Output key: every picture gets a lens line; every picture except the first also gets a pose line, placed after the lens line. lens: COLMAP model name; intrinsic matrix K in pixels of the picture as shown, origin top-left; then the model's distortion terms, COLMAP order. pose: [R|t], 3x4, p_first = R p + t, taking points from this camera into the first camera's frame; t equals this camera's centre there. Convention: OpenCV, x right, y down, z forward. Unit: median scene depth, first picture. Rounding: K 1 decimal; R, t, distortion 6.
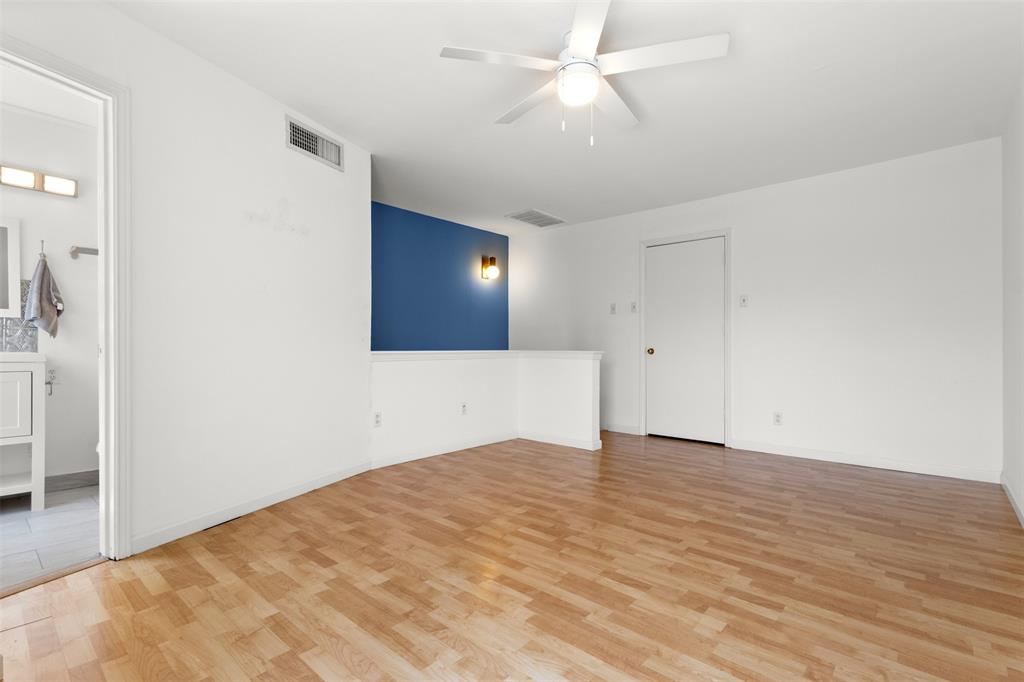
lens RADIAL K [[478.5, 0, 513.9], [0, 478.5, 344.9], [0, 0, 1]] dist [0.000701, 0.001237]
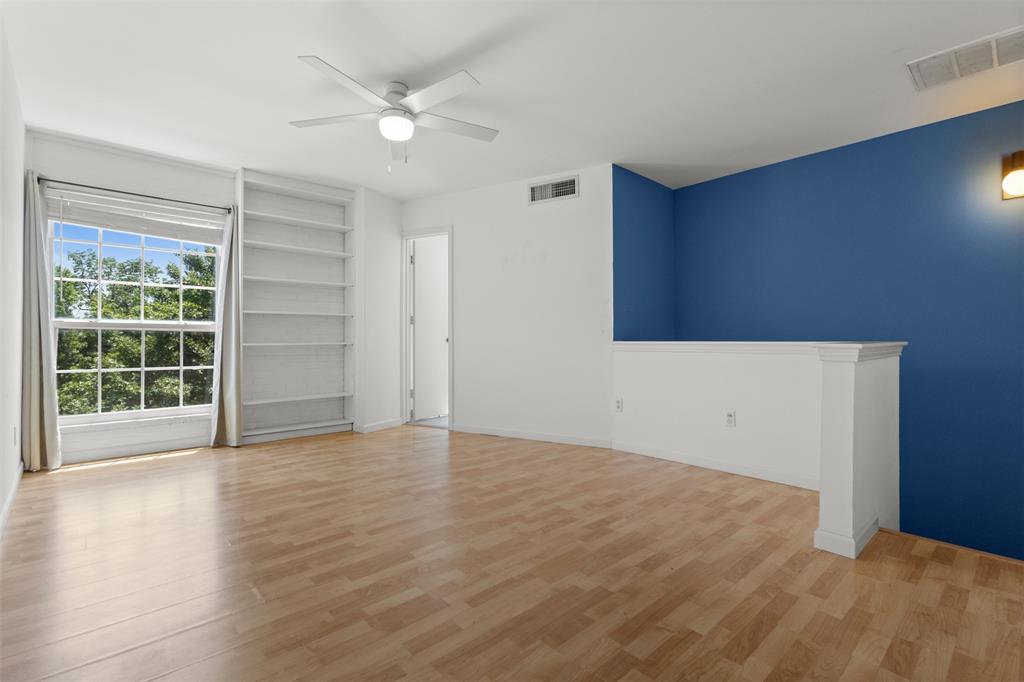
lens RADIAL K [[478.5, 0, 514.4], [0, 478.5, 340.4], [0, 0, 1]] dist [0.000701, 0.001237]
pose [[-0.111654, 0.004062, -0.993739, 1.000455], [0.008116, 0.999962, 0.003176, 0.005949], [0.993714, -0.007710, -0.111682, 1.088199]]
